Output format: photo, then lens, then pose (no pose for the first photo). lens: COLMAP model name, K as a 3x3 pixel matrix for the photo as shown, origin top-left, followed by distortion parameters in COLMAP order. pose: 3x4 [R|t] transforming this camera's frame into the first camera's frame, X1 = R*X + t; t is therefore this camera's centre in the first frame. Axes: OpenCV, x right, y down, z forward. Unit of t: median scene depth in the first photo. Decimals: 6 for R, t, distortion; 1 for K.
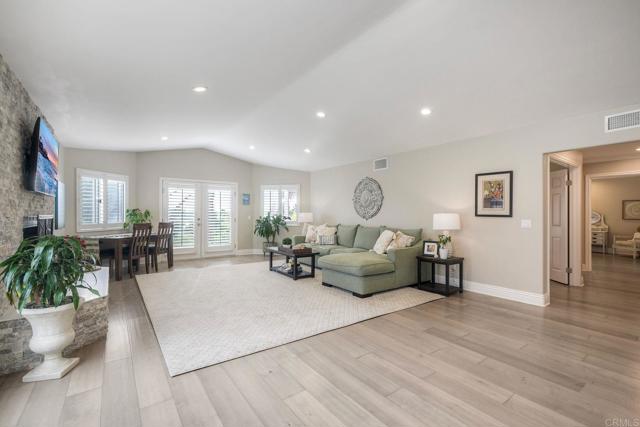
lens RADIAL K [[287.3, 0, 323.8], [0, 287.3, 214.8], [0, 0, 1]] dist [0.008794, -0.002175]
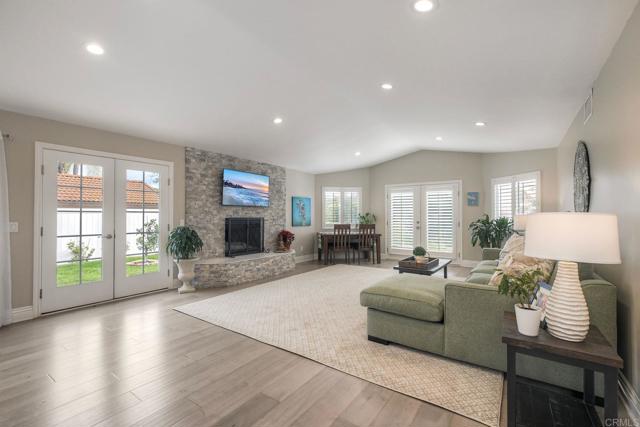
lens RADIAL K [[287.3, 0, 318.9], [0, 287.3, 215.3], [0, 0, 1]] dist [0.008794, -0.002175]
pose [[0.317908, -0.005633, -0.948105, 0.475544], [-0.003105, 0.999971, -0.006982, -0.000928], [0.948117, 0.005164, 0.317881, 0.424774]]
